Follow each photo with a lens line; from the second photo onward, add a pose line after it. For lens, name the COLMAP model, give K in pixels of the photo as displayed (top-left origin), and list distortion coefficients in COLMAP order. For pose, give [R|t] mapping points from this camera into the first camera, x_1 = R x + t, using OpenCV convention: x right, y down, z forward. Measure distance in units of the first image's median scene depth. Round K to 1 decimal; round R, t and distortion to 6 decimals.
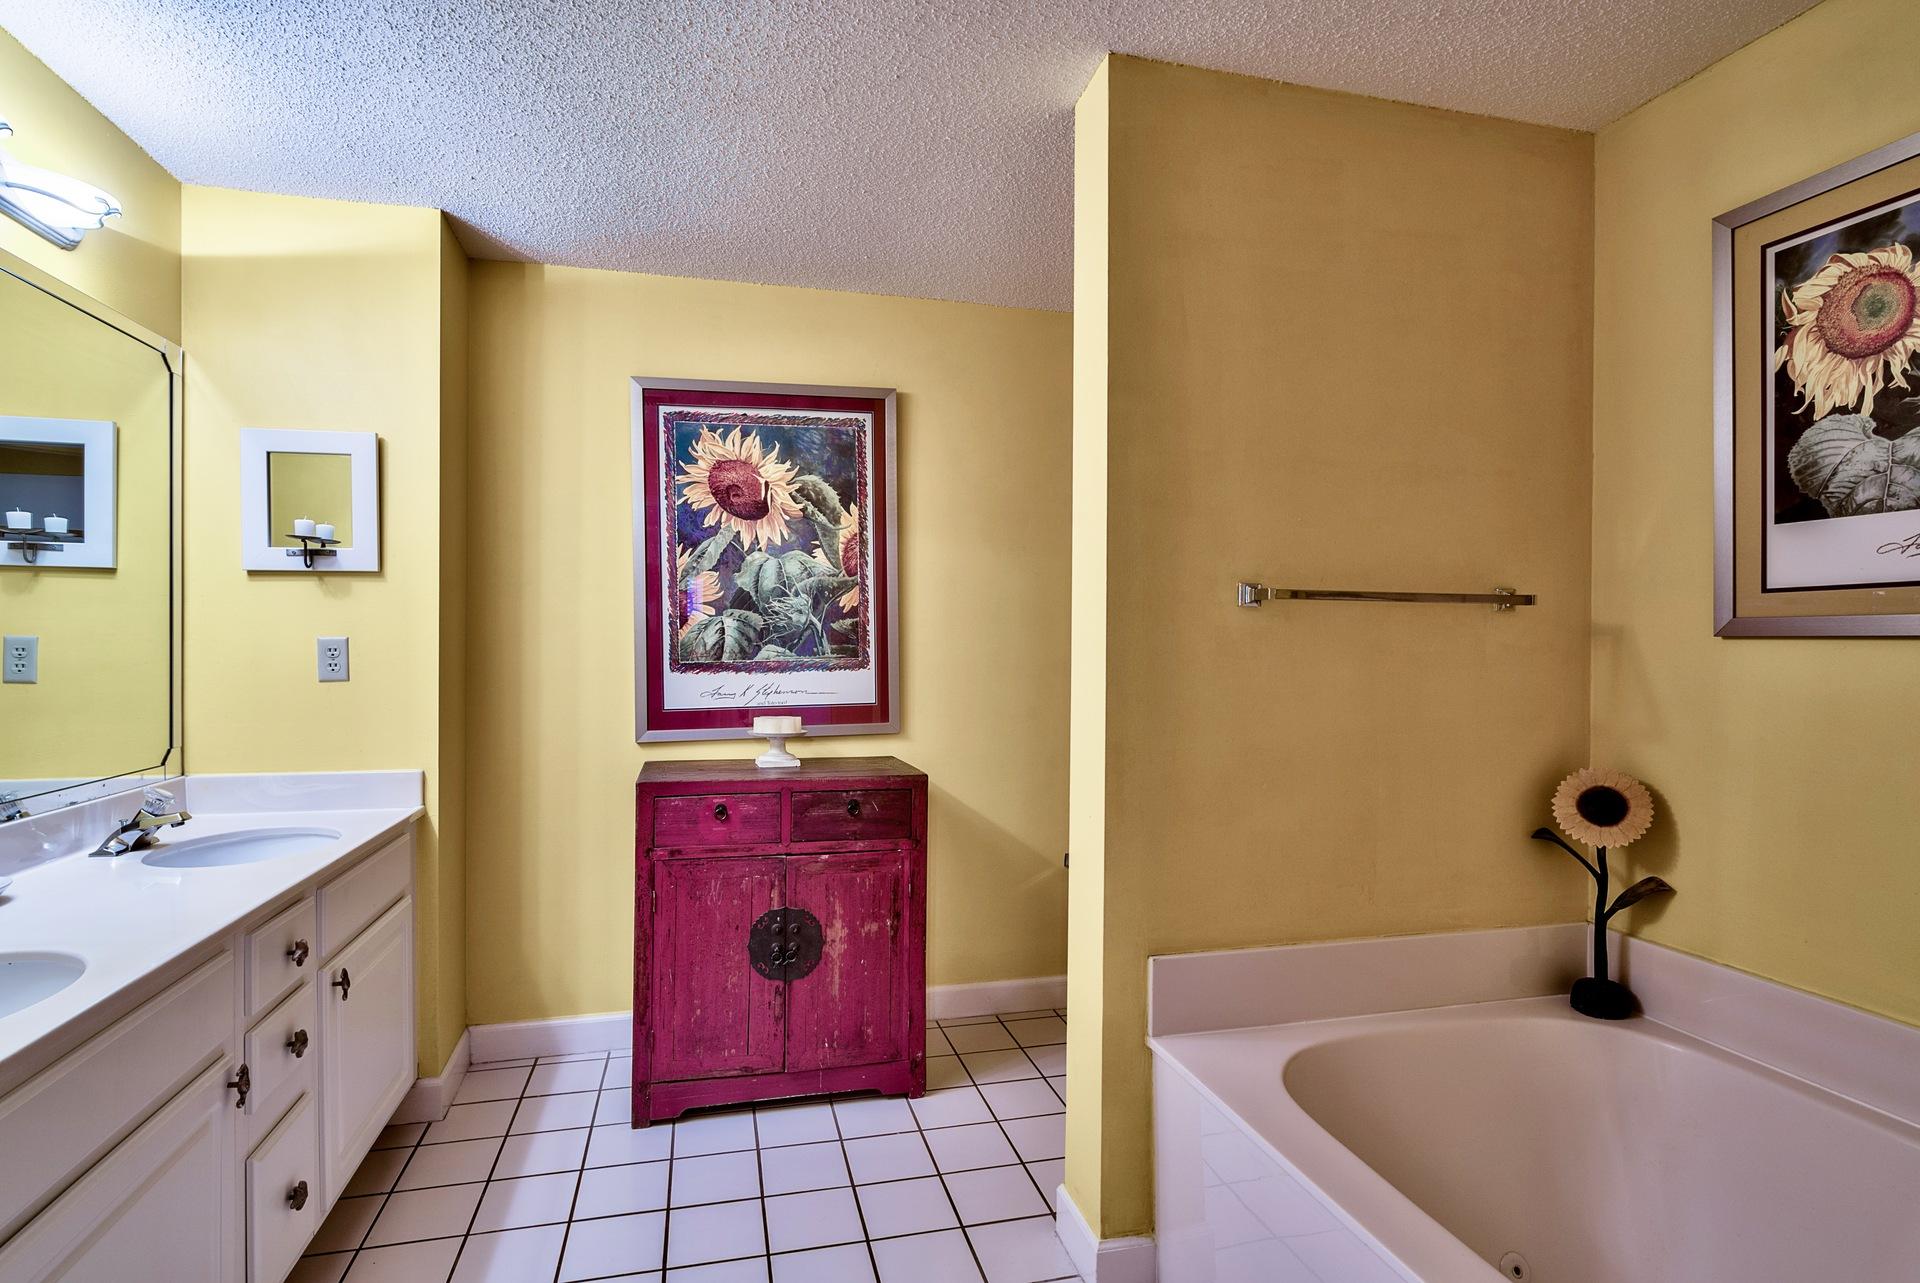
lens RADIAL K [[943.4, 0, 926.0], [0, 943.4, 641.5], [0, 0, 1]] dist [-0.005308, 0.000541]
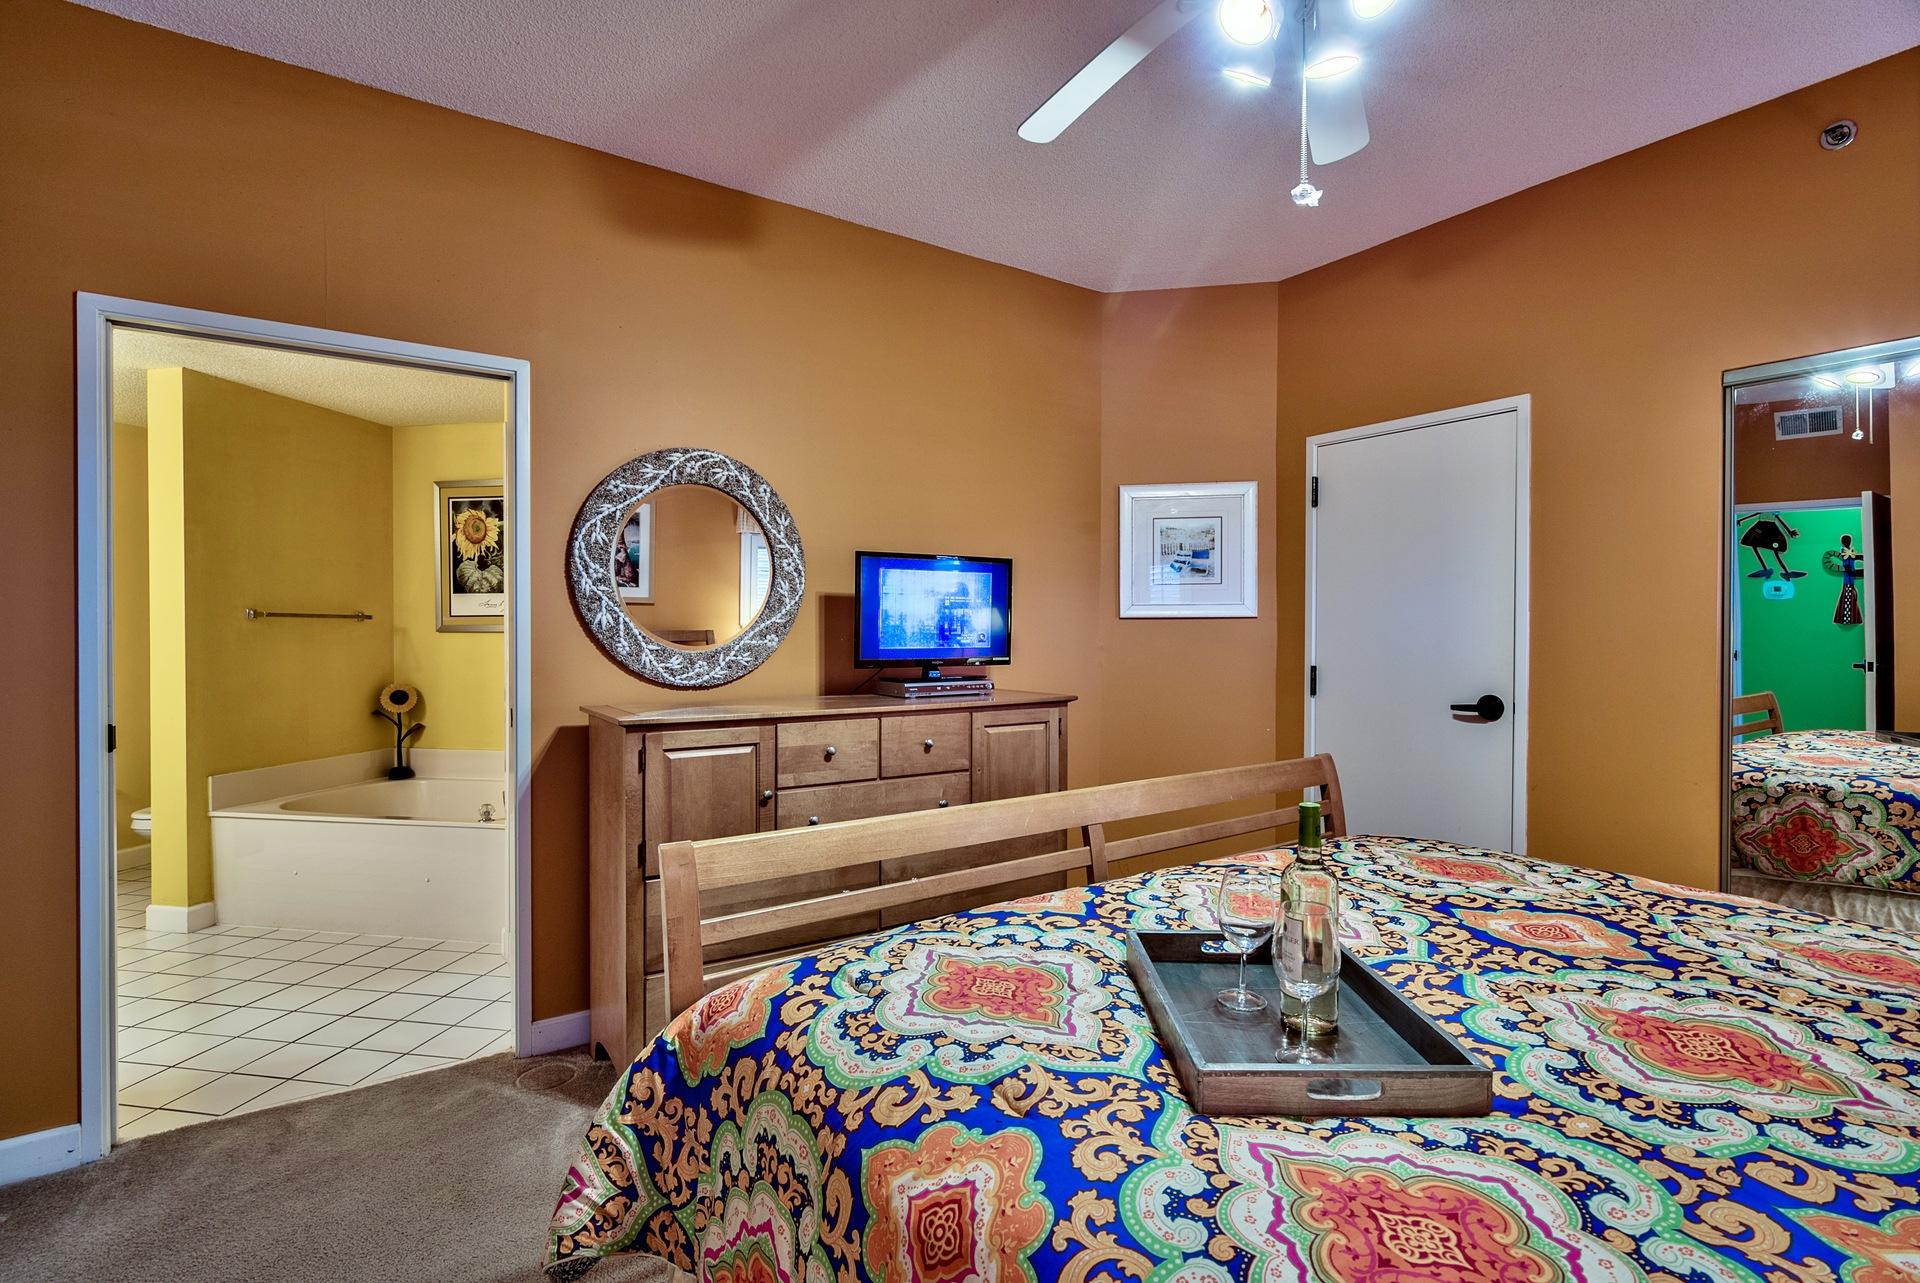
lens RADIAL K [[943.4, 0, 952.7], [0, 943.4, 641.2], [0, 0, 1]] dist [-0.005308, 0.000541]
pose [[0.403573, -0.011548, 0.914875, -1.059413], [0.008626, 0.999924, 0.008817, 0.010284], [-0.914907, 0.004333, 0.403642, -1.473907]]
